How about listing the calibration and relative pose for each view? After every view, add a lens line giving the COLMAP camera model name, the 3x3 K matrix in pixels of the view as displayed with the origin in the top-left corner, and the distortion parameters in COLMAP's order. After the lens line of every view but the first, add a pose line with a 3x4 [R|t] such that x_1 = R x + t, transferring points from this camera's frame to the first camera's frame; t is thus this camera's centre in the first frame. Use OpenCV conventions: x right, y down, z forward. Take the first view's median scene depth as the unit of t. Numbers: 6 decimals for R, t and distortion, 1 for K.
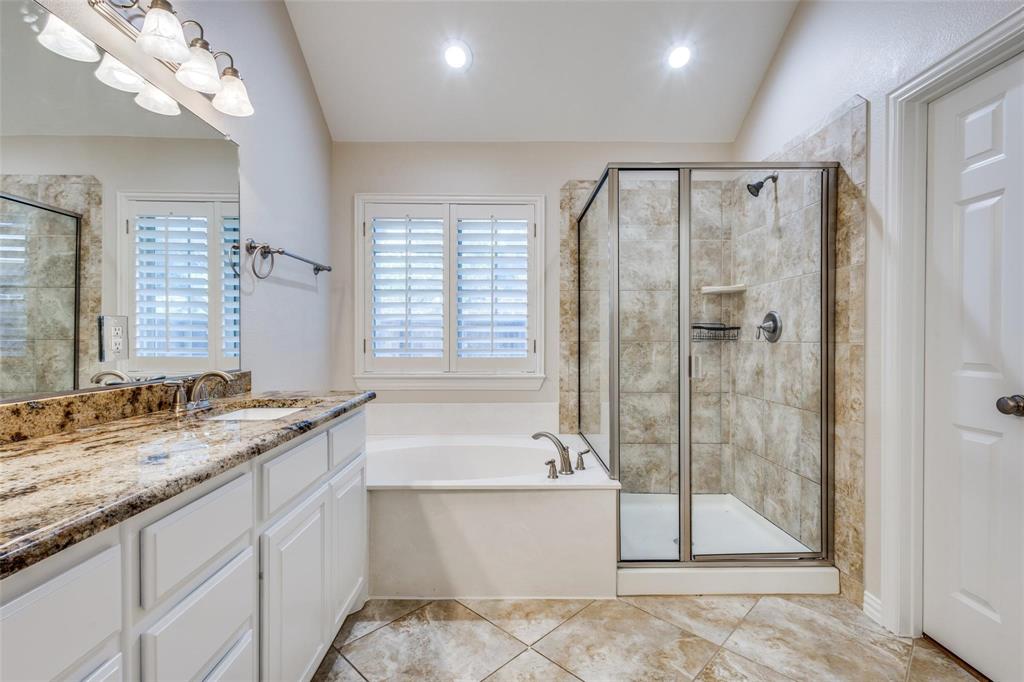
lens RADIAL K [[462.4, 0, 510.8], [0, 462.4, 339.0], [0, 0, 1]] dist [0.001747, -0.000045]
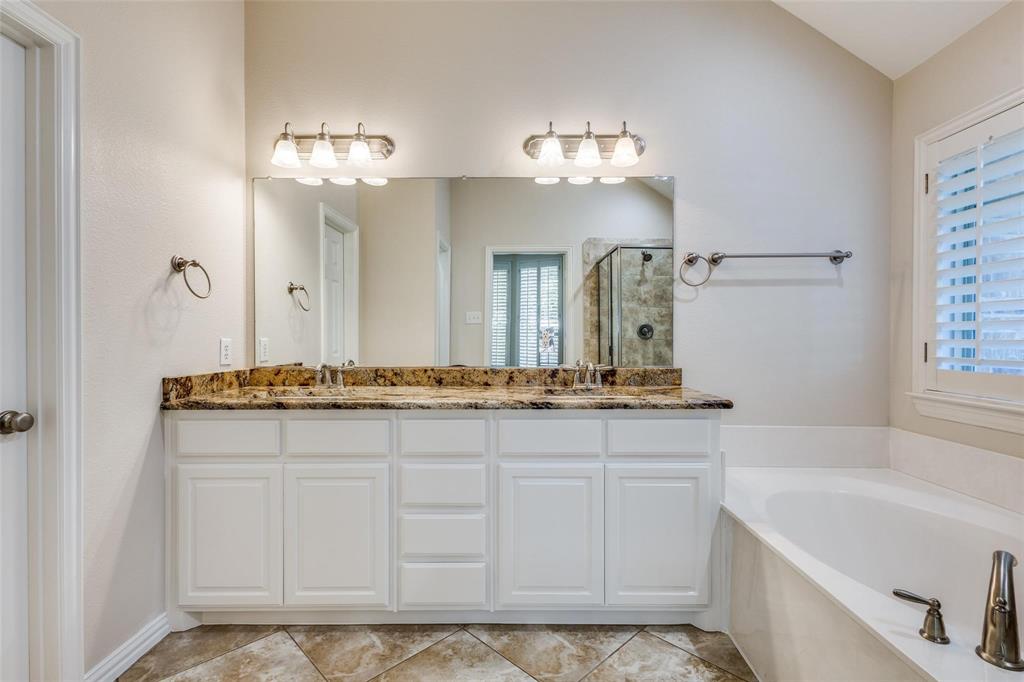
lens RADIAL K [[462.4, 0, 514.8], [0, 462.4, 338.9], [0, 0, 1]] dist [0.001747, -0.000045]
pose [[-0.005174, 0.007730, -0.999957, 0.708031], [-0.006346, 0.999950, 0.007763, -0.012591], [0.999966, 0.006386, -0.005125, 0.714915]]
